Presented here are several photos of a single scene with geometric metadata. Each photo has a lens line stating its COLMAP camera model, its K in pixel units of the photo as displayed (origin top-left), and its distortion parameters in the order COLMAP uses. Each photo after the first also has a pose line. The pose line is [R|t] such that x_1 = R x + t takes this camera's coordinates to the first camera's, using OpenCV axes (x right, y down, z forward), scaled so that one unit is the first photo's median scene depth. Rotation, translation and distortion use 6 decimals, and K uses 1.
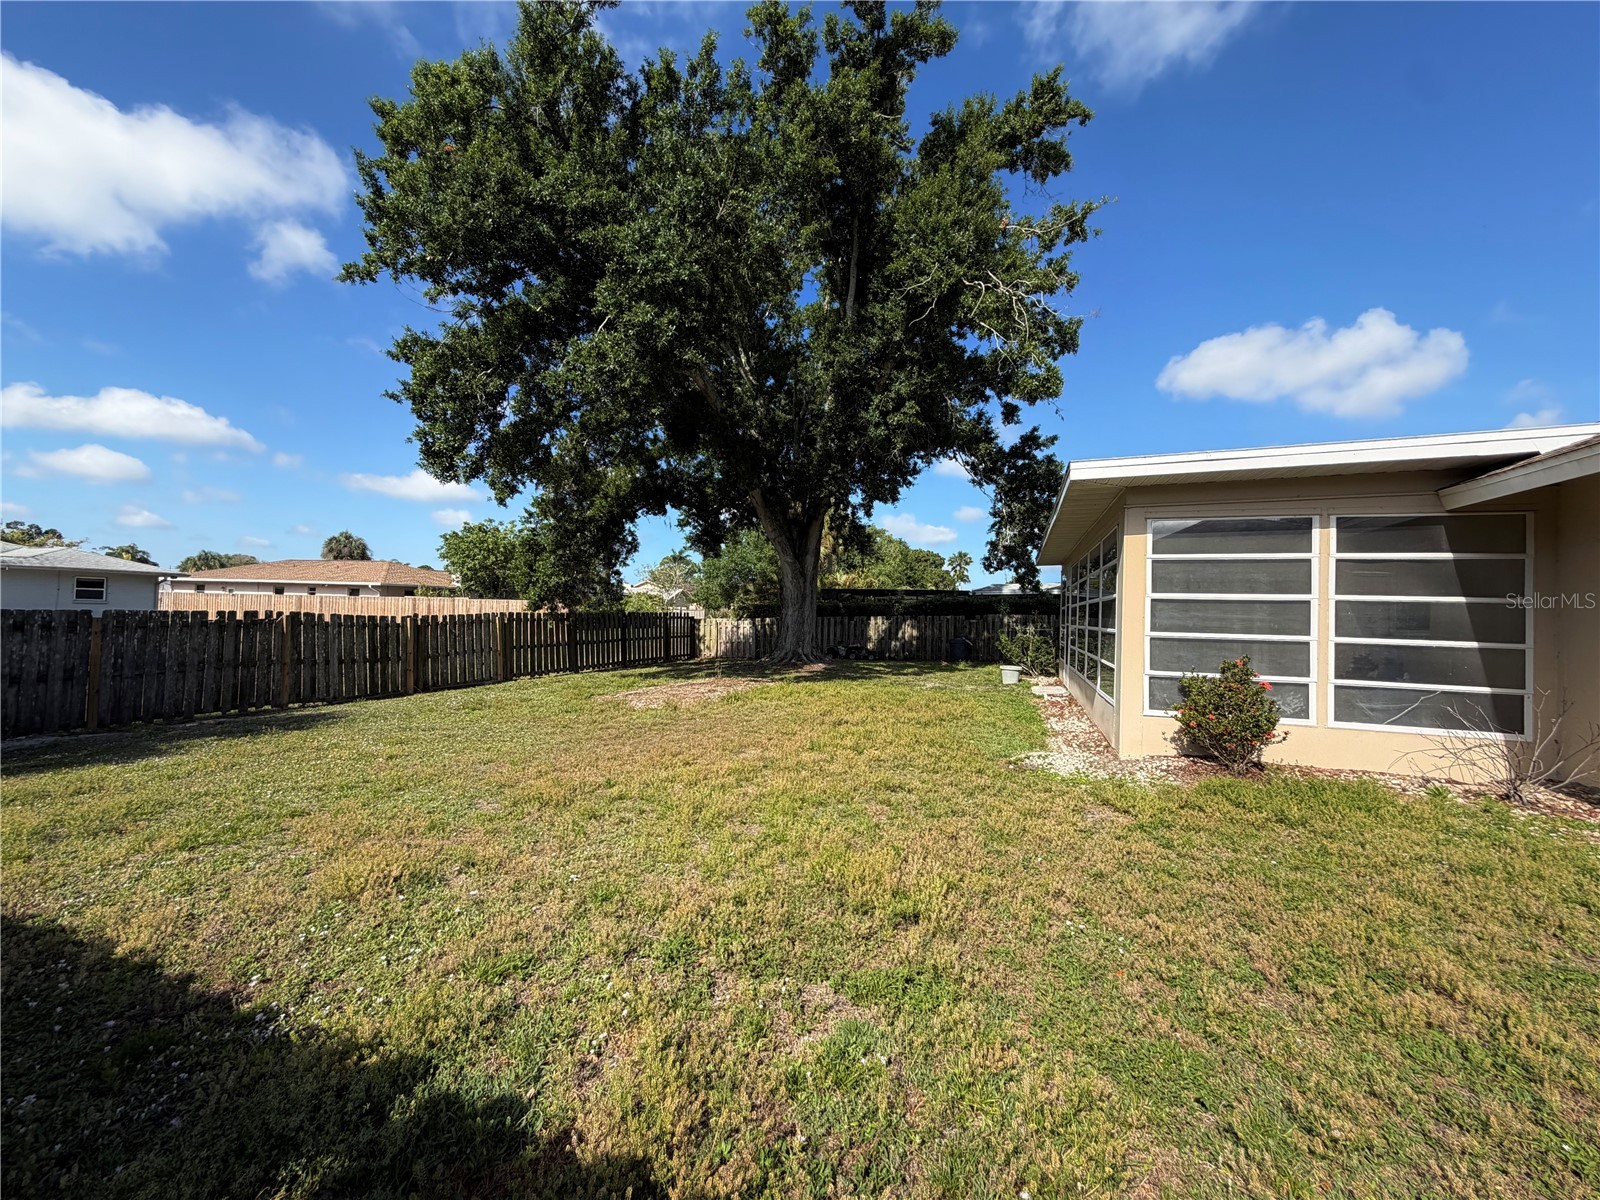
lens RADIAL K [[643.7, 0, 800.0], [0, 643.7, 600.0], [0, 0, 1]] dist [0.000939, 0.000094]
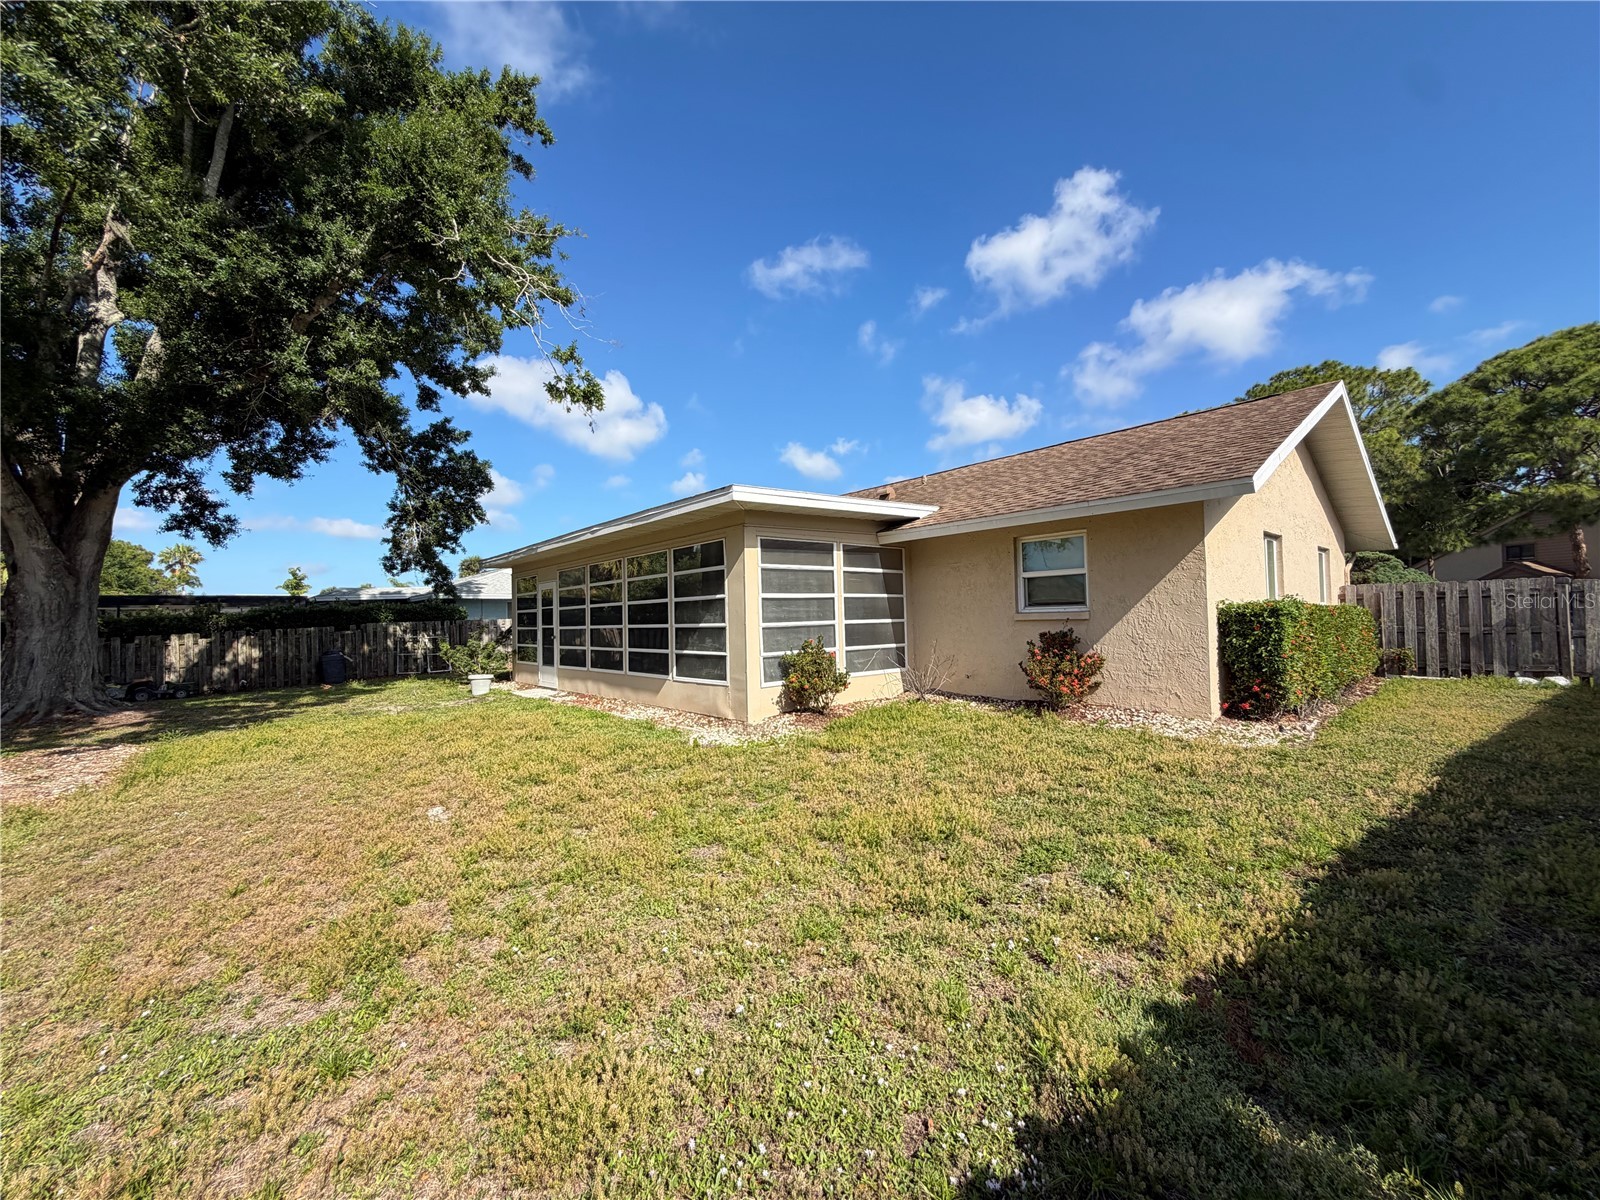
lens RADIAL K [[643.7, 0, 800.0], [0, 643.7, 600.0], [0, 0, 1]] dist [0.000939, 0.000094]
pose [[0.496535, -0.014765, 0.867891, -0.200430], [0.021423, 0.999759, 0.004752, -0.000663], [-0.867752, 0.016233, 0.496732, 0.104686]]
